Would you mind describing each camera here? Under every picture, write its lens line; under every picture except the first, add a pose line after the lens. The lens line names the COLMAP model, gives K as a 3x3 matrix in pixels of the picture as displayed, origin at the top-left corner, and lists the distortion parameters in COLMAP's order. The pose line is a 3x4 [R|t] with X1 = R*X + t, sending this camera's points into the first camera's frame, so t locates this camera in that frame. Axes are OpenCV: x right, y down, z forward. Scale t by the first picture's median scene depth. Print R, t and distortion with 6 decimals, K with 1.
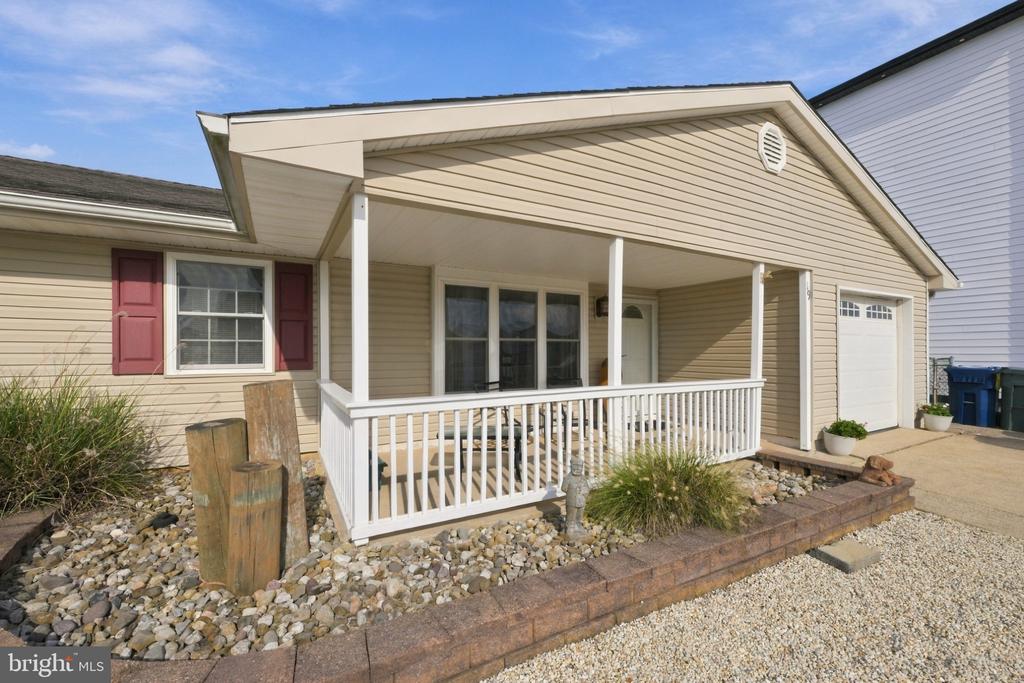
lens RADIAL K [[432.4, 0, 513.9], [0, 432.4, 351.5], [0, 0, 1]] dist [-0.007065, 0.000535]
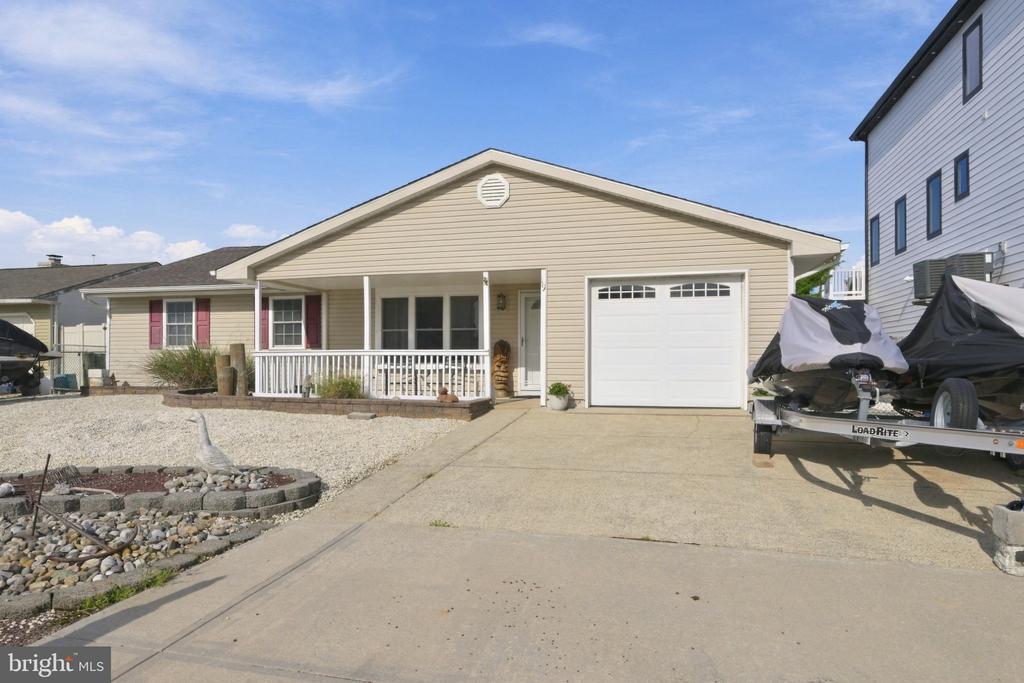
lens RADIAL K [[611.1, 0, 507.9], [0, 611.1, 347.9], [0, 0, 1]] dist [-0.013565, 0.003636]
pose [[0.729226, -0.013175, -0.684146, 2.058622], [0.001639, 0.999845, -0.017508, 0.091920], [0.684271, 0.011646, 0.729135, -0.456724]]
